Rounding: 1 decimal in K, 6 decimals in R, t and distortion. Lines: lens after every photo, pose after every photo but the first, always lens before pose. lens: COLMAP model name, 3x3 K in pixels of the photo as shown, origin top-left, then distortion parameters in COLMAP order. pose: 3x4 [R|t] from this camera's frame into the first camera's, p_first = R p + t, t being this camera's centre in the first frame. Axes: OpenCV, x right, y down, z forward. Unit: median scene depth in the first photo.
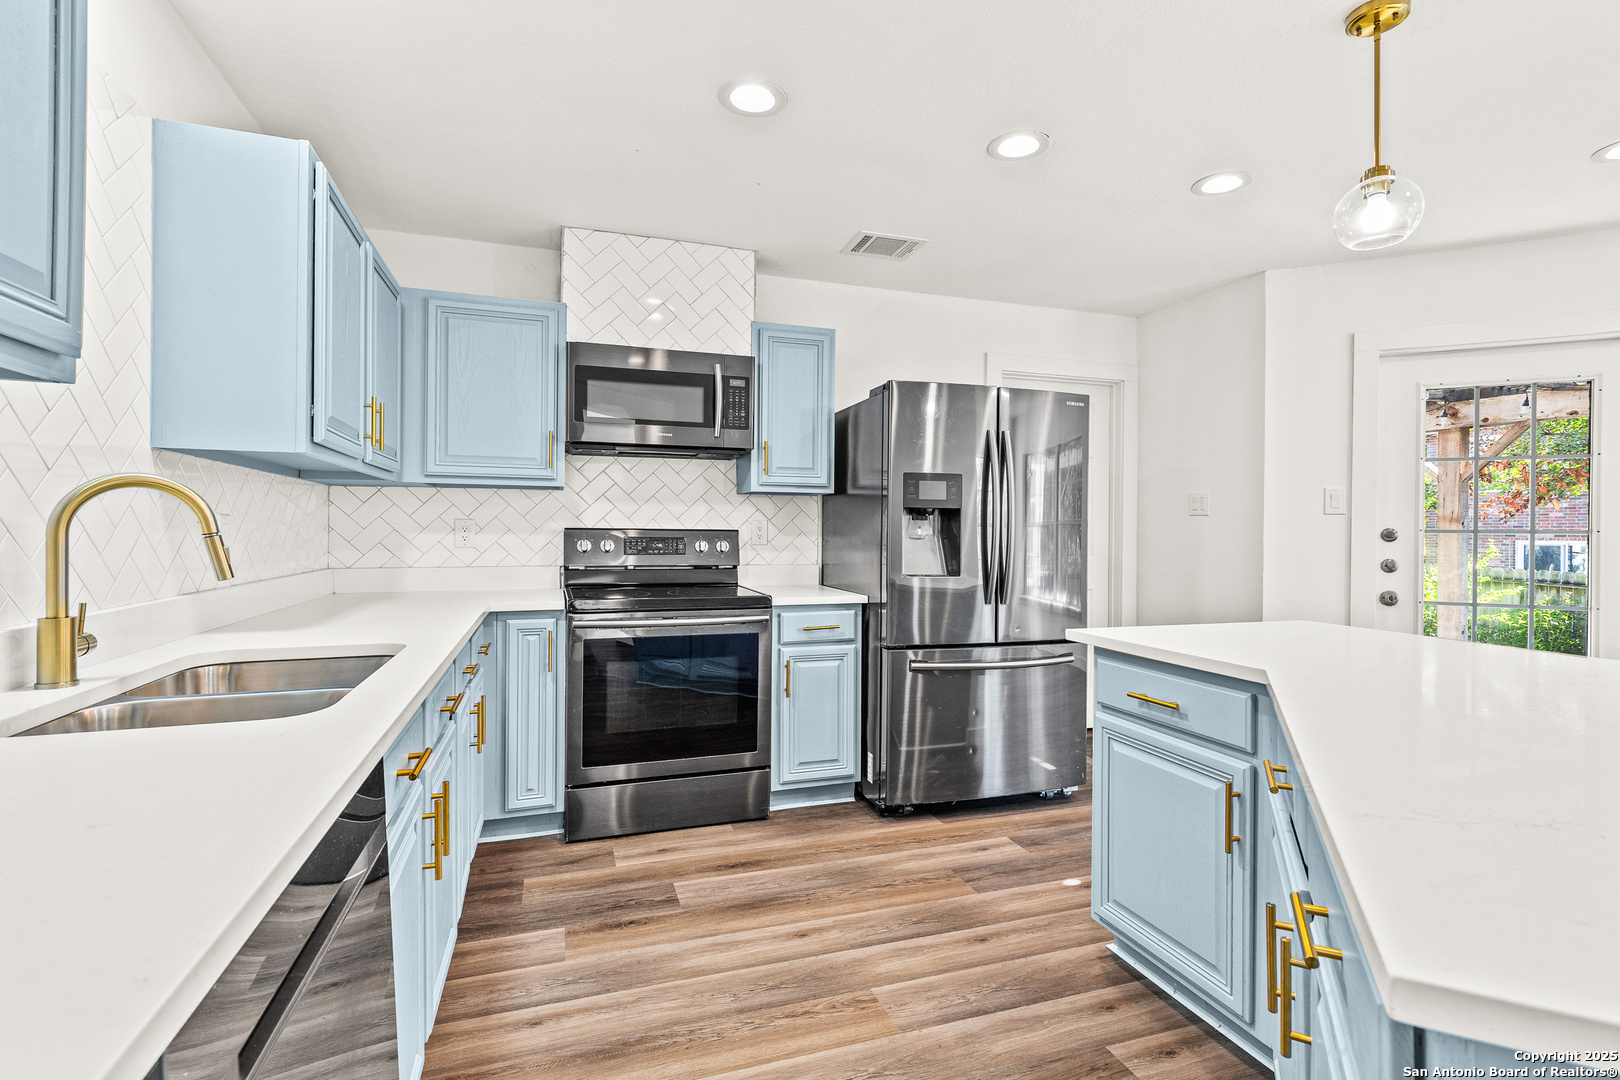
lens RADIAL K [[750.6, 0, 806.2], [0, 750.6, 536.6], [0, 0, 1]] dist [0.004884, 0.000511]
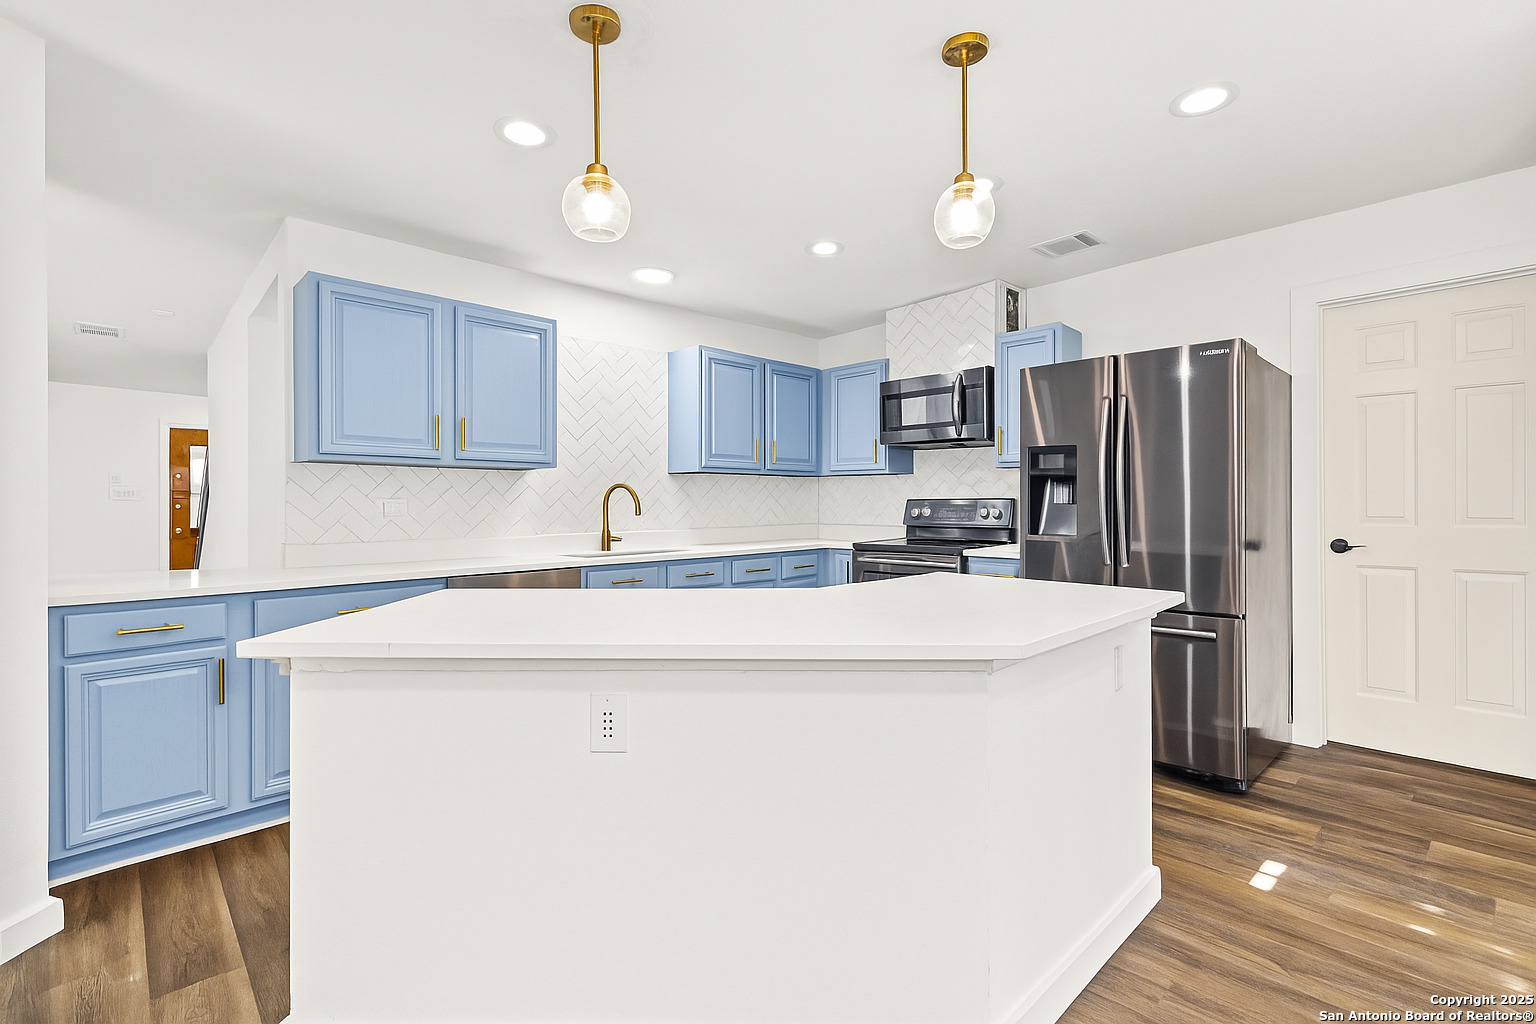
lens RADIAL K [[711.7, 0, 764.4], [0, 711.7, 508.8], [0, 0, 1]] dist [0.004884, 0.000511]
pose [[0.441947, -0.004951, -0.897028, 0.900849], [0.004836, 0.999983, -0.003136, 0.011202], [0.897028, -0.002952, 0.441963, 0.122834]]
